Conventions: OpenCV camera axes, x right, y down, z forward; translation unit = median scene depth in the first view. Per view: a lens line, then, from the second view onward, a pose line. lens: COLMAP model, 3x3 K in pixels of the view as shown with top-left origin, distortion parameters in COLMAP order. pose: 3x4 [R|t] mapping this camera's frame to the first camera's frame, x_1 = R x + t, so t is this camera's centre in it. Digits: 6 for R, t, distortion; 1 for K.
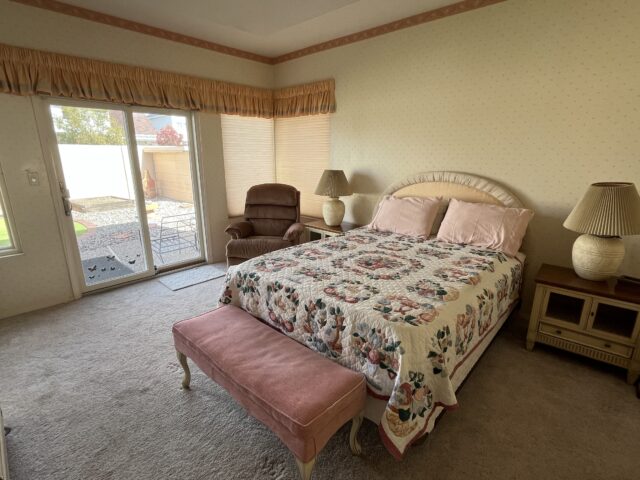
lens RADIAL K [[322.2, 0, 317.9], [0, 322.2, 240.6], [0, 0, 1]] dist [-0.002805, -0.000558]
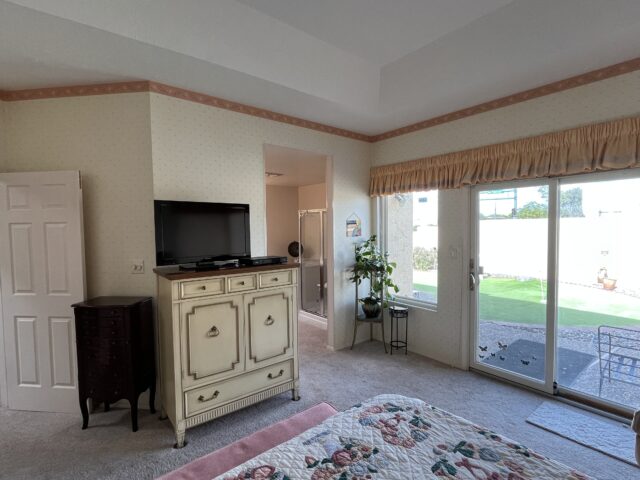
lens RADIAL K [[322.2, 0, 317.7], [0, 322.2, 241.3], [0, 0, 1]] dist [-0.002805, -0.000558]
pose [[-0.140225, 0.044130, -0.989136, 0.339259], [-0.248001, 0.965595, 0.078238, -0.190080], [0.958558, 0.256277, -0.124456, 0.604606]]
